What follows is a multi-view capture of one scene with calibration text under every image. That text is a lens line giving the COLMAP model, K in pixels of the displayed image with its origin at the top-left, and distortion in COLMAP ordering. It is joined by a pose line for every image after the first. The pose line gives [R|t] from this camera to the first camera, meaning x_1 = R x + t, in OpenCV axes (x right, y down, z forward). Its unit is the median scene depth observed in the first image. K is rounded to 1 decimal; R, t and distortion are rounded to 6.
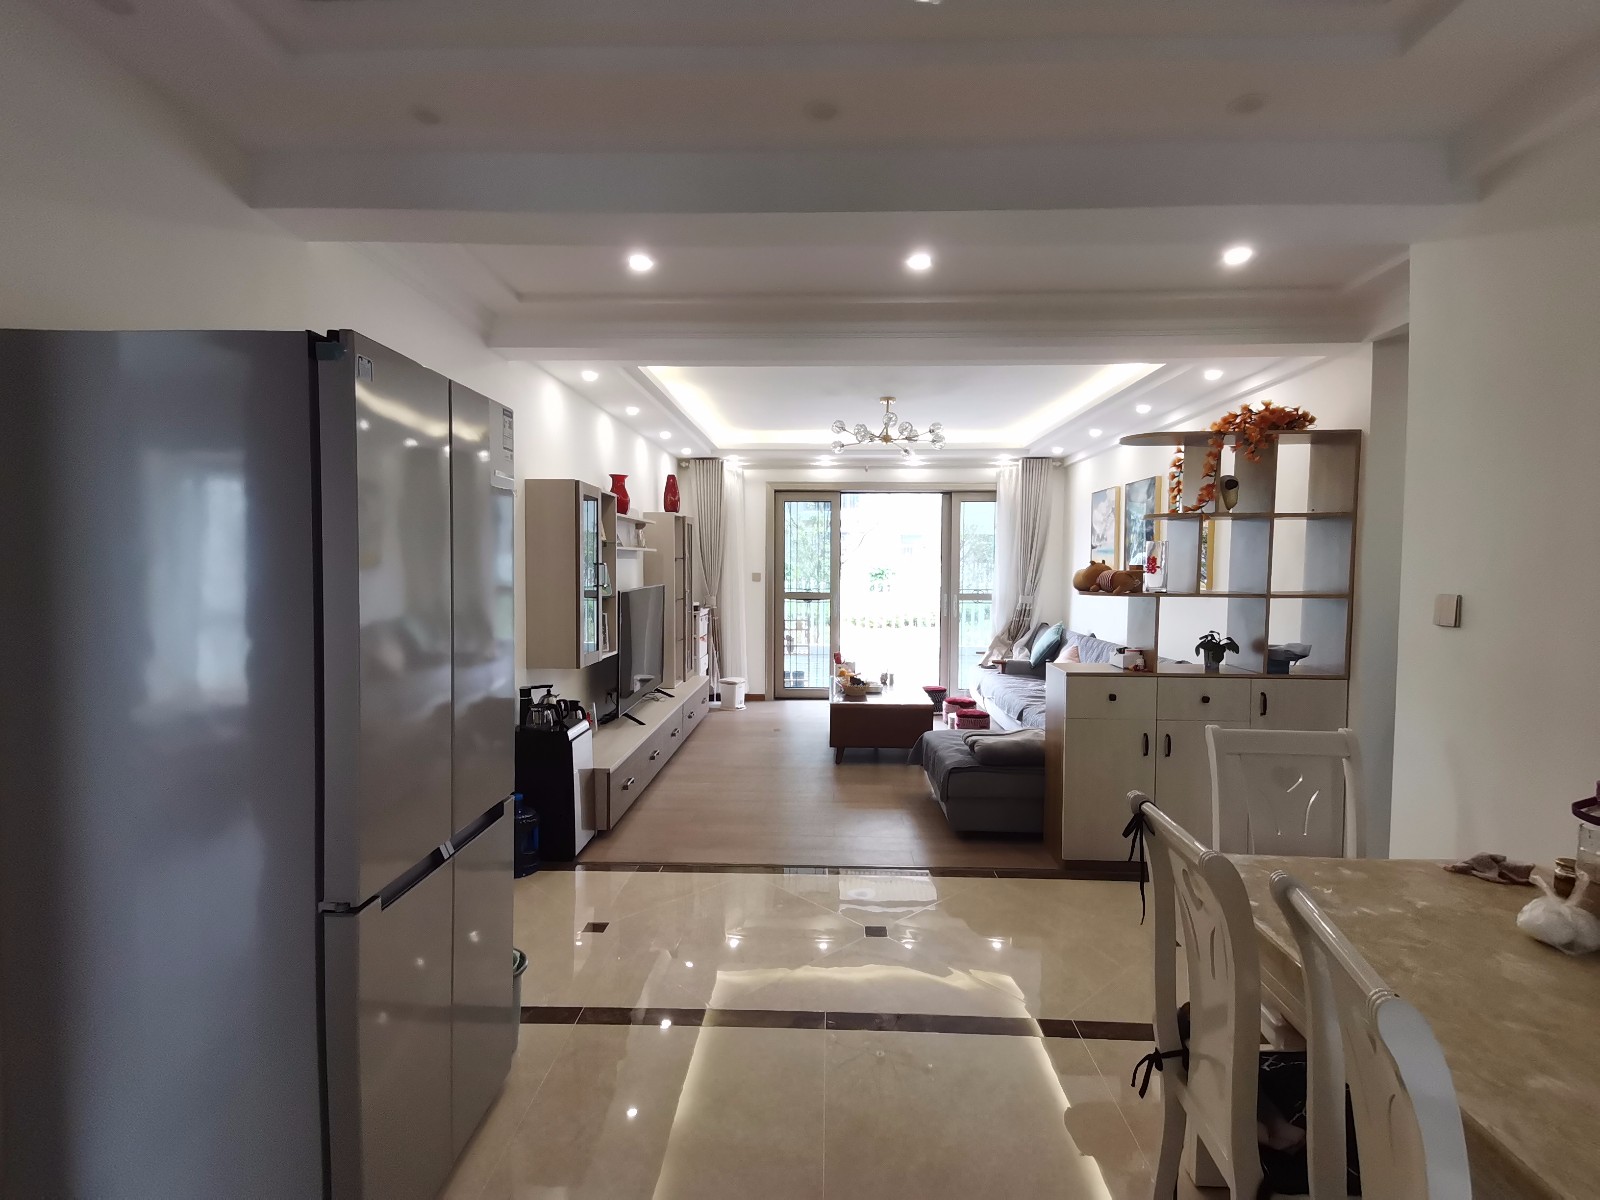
lens RADIAL K [[790.2, 0, 800.0], [0, 790.2, 600.0], [0, 0, 1]] dist [-0.000776, -0.000562]
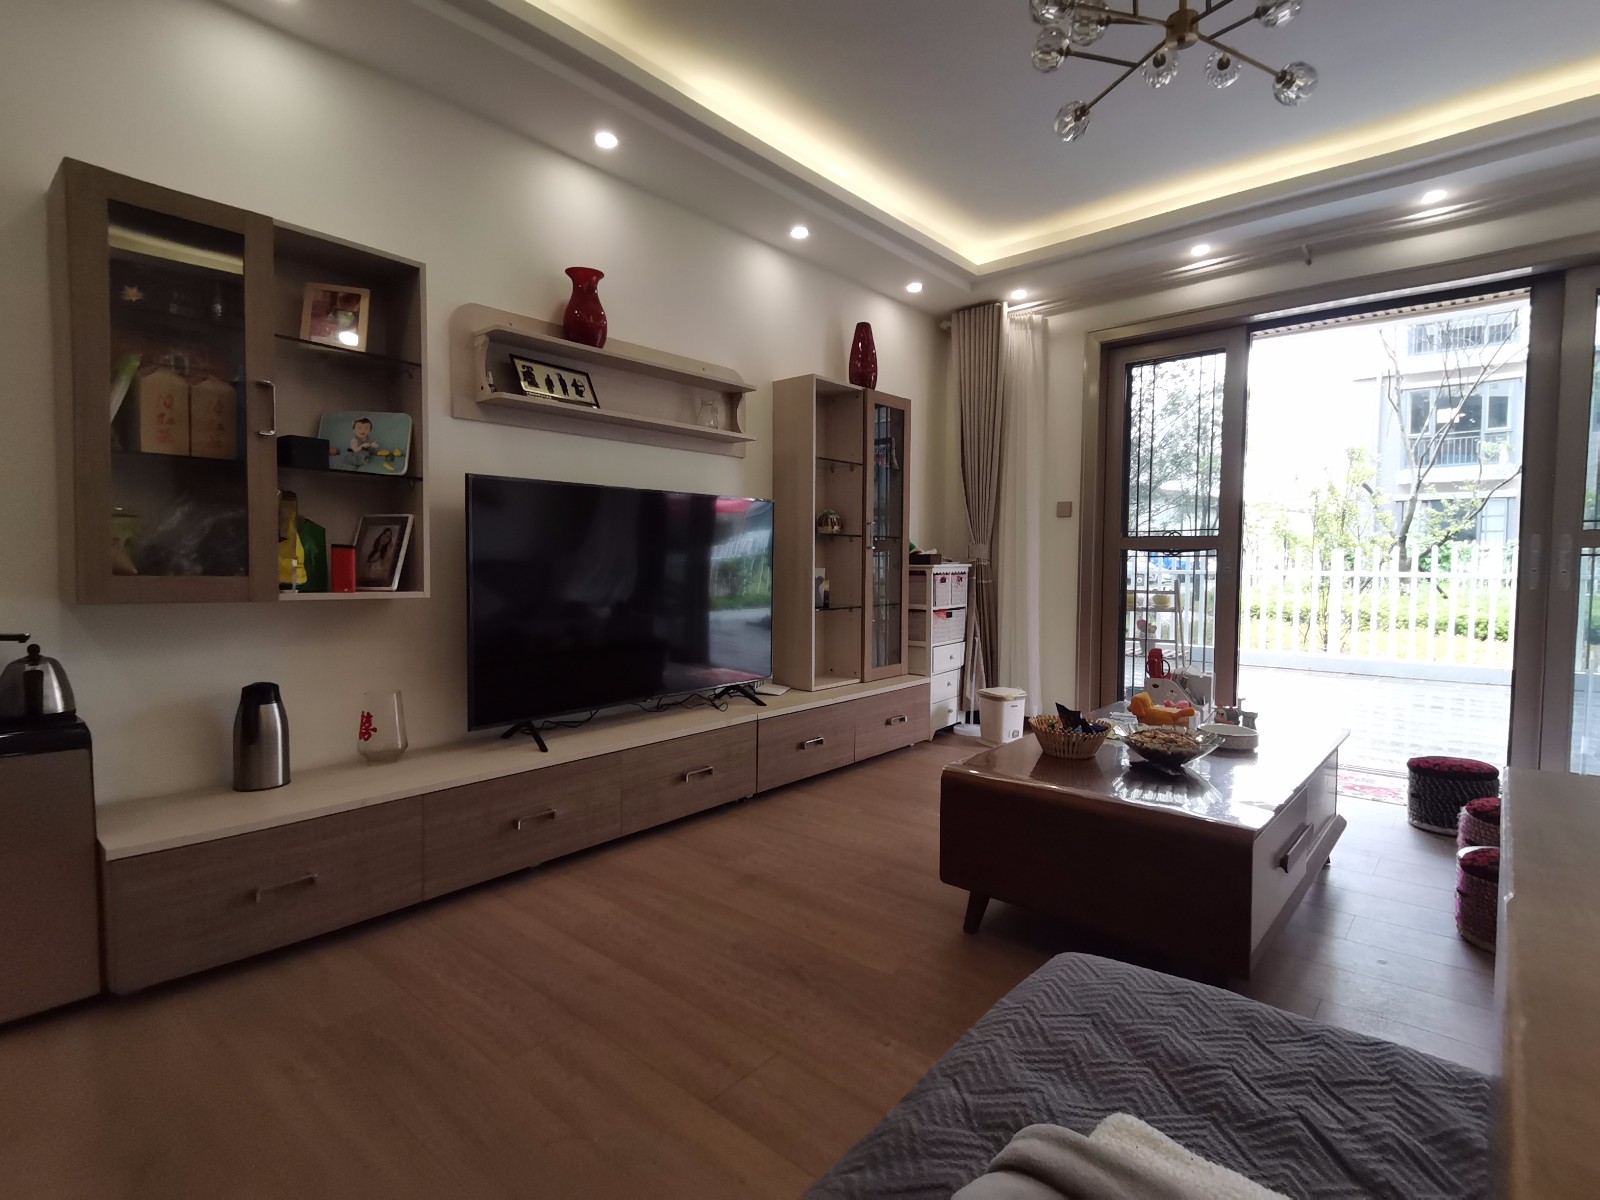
lens RADIAL K [[790.2, 0, 800.0], [0, 790.2, 600.0], [0, 0, 1]] dist [-0.000776, -0.000562]
pose [[0.772602, 0.036016, -0.633869, 0.154023], [-0.034115, 0.999302, 0.015199, 0.032150], [0.633974, 0.009882, 0.773291, 0.458967]]
